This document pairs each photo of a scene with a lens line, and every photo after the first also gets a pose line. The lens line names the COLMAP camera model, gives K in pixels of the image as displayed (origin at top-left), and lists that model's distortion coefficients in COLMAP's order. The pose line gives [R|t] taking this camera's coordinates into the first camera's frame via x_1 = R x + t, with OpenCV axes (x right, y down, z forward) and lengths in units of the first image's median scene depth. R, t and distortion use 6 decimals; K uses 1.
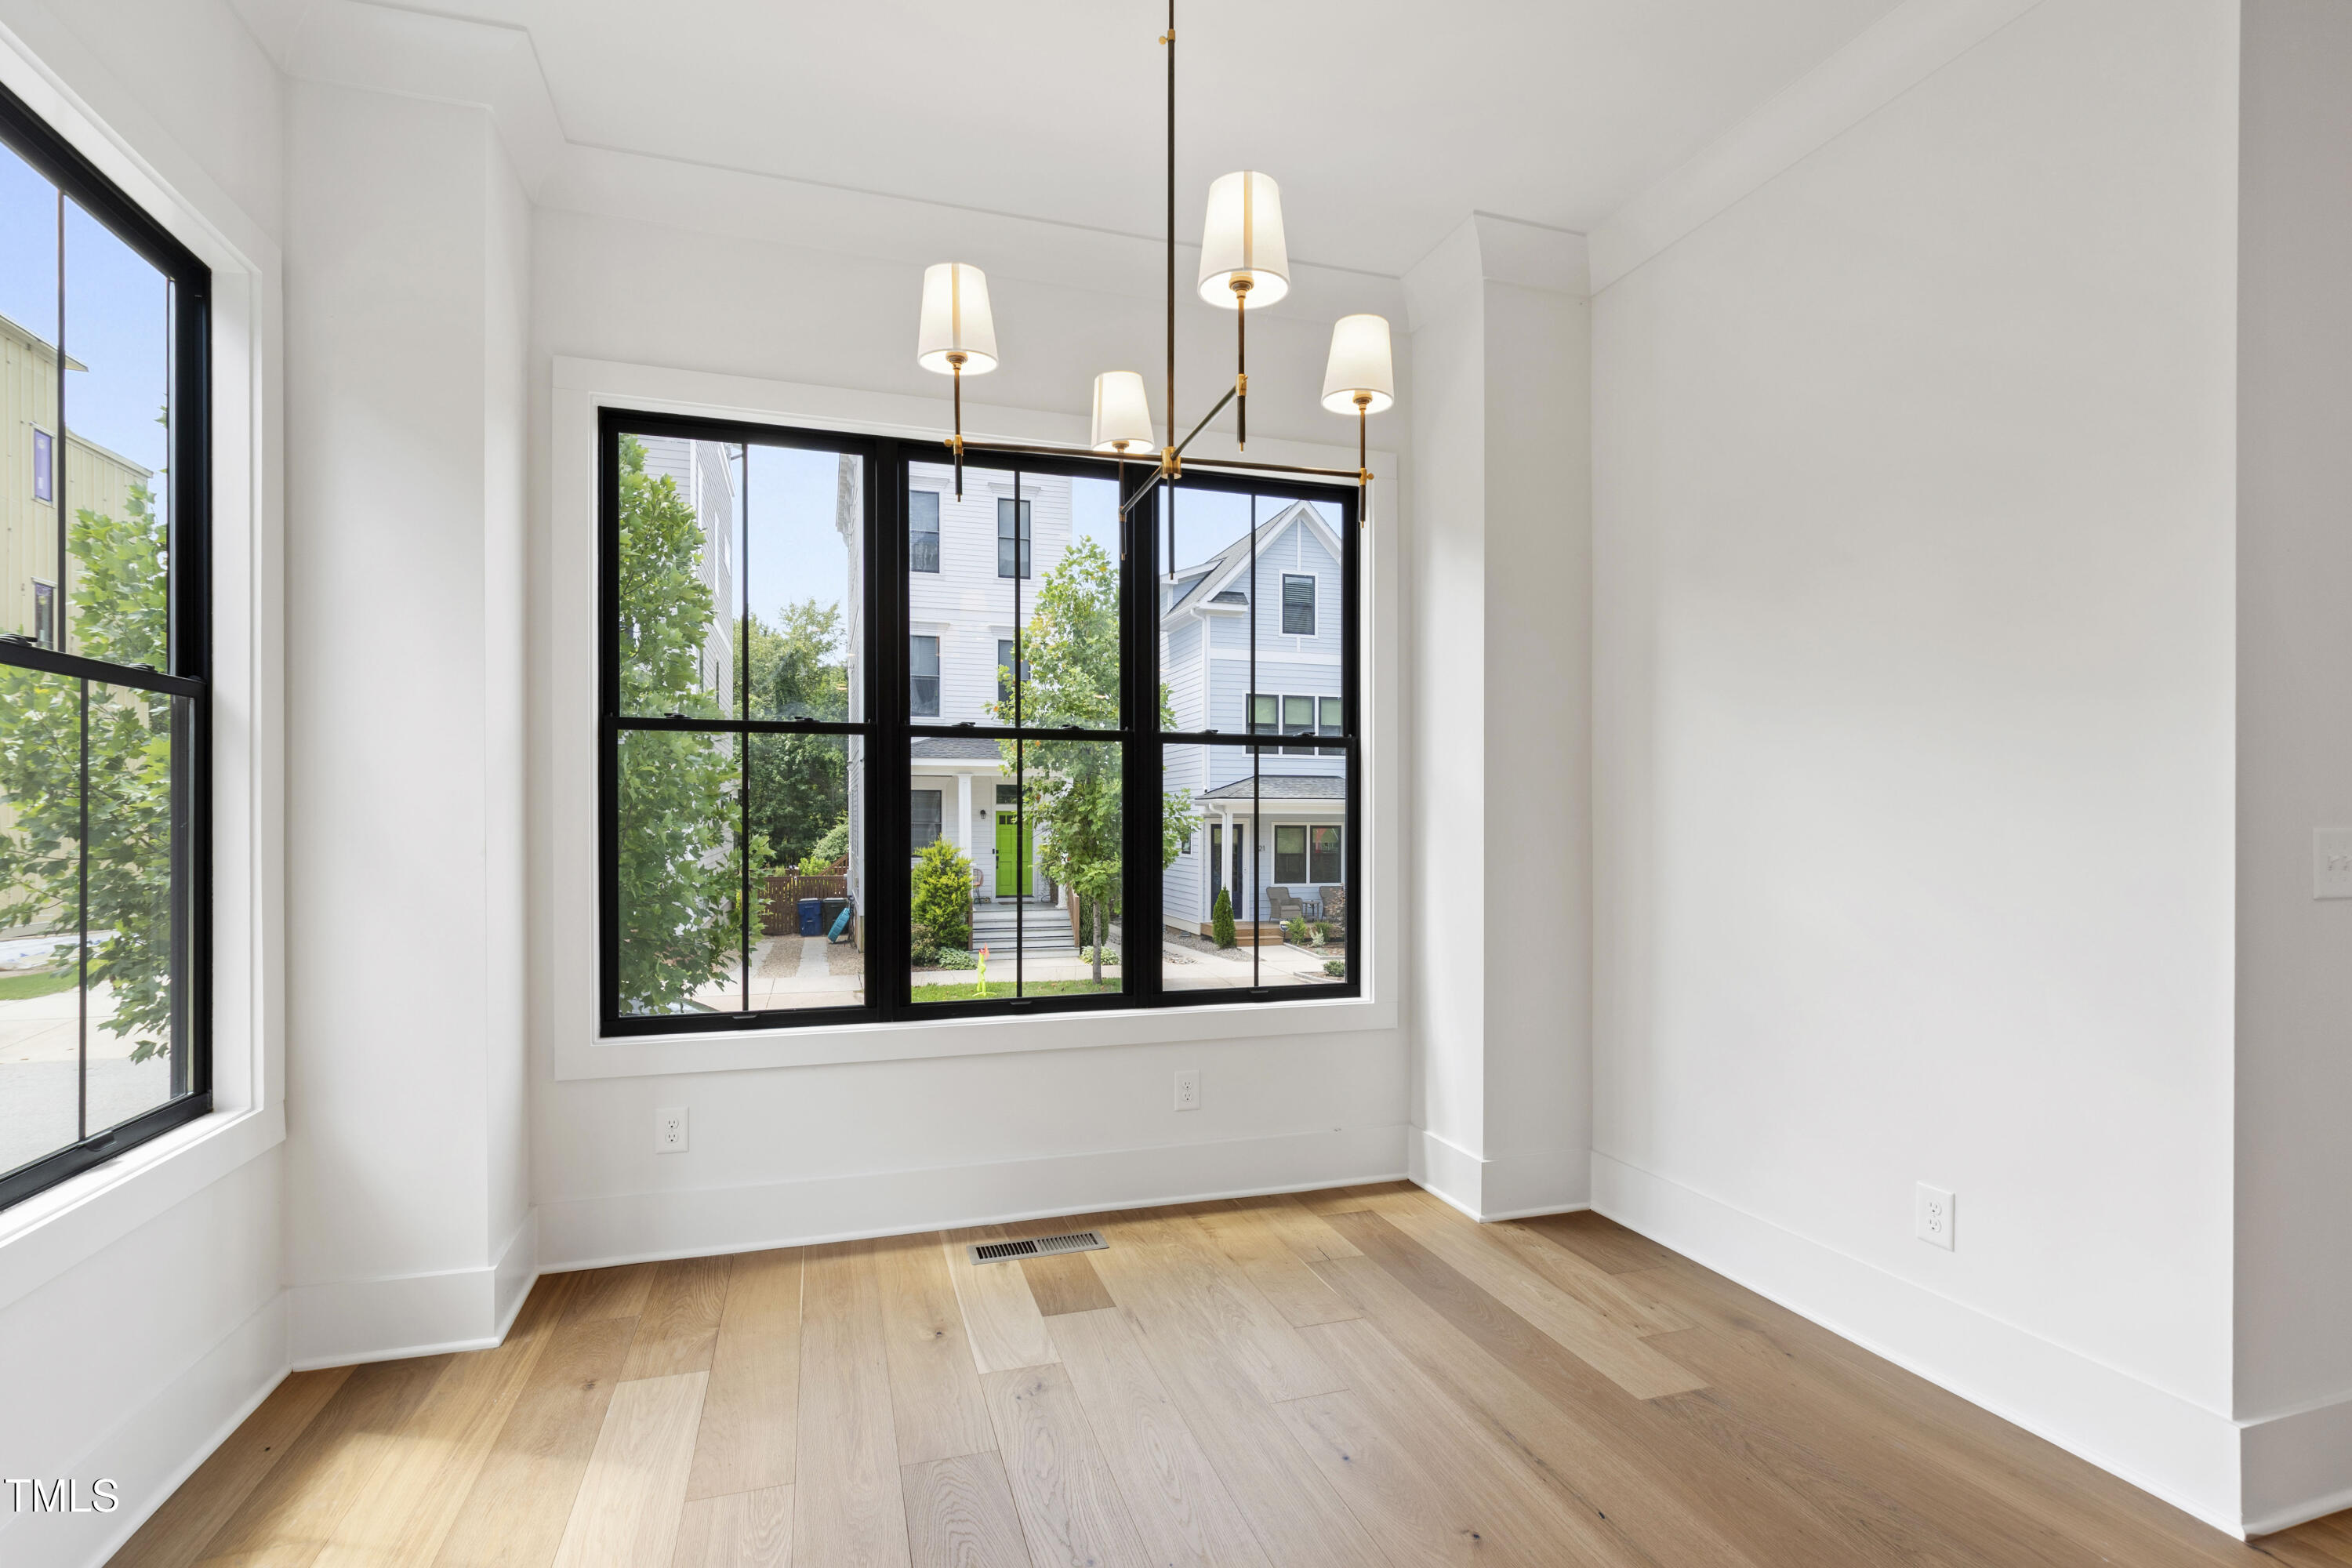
lens RADIAL K [[1100.0, 0, 1175.9], [0, 1100.0, 819.8], [0, 0, 1]] dist [-0.002029, -0.000420]
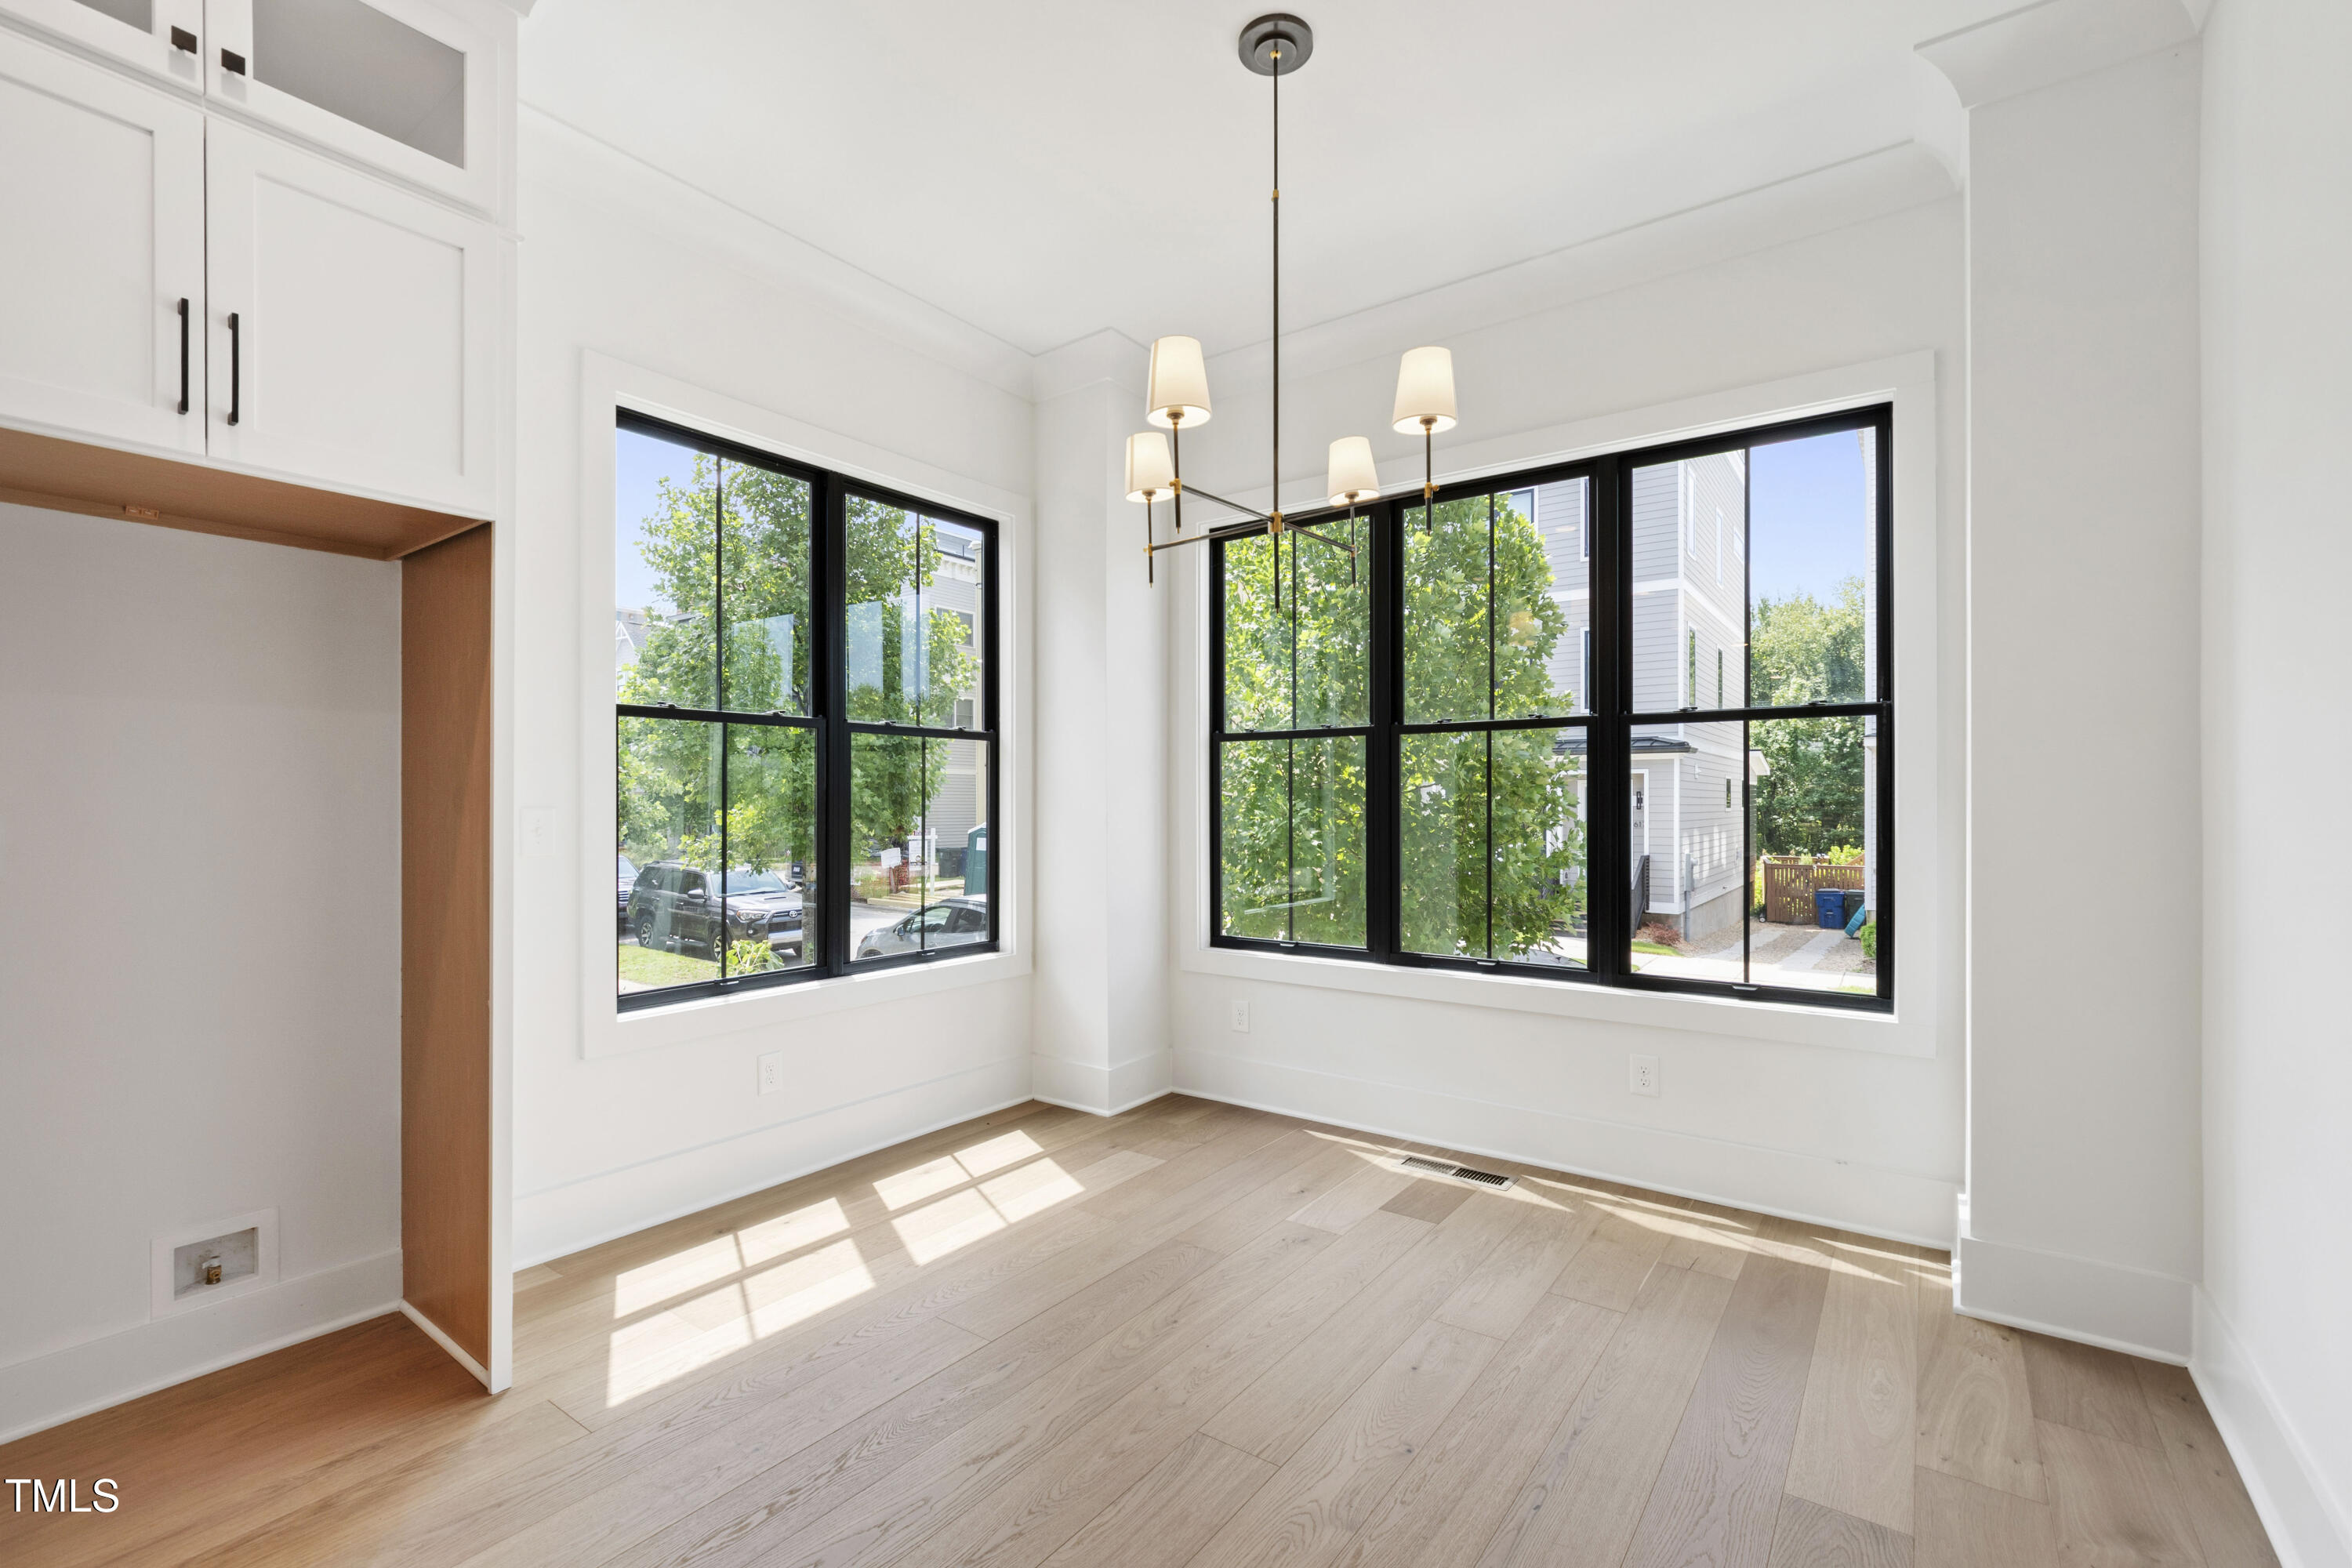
lens RADIAL K [[1036.6, 0, 1175.3], [0, 1036.6, 799.9], [0, 0, 1]] dist [-0.000737, -0.000072]
pose [[0.590255, -0.004771, -0.807203, 0.594951], [-0.000376, 0.999981, -0.006185, 0.005307], [0.807217, 0.003954, 0.590242, 0.121776]]
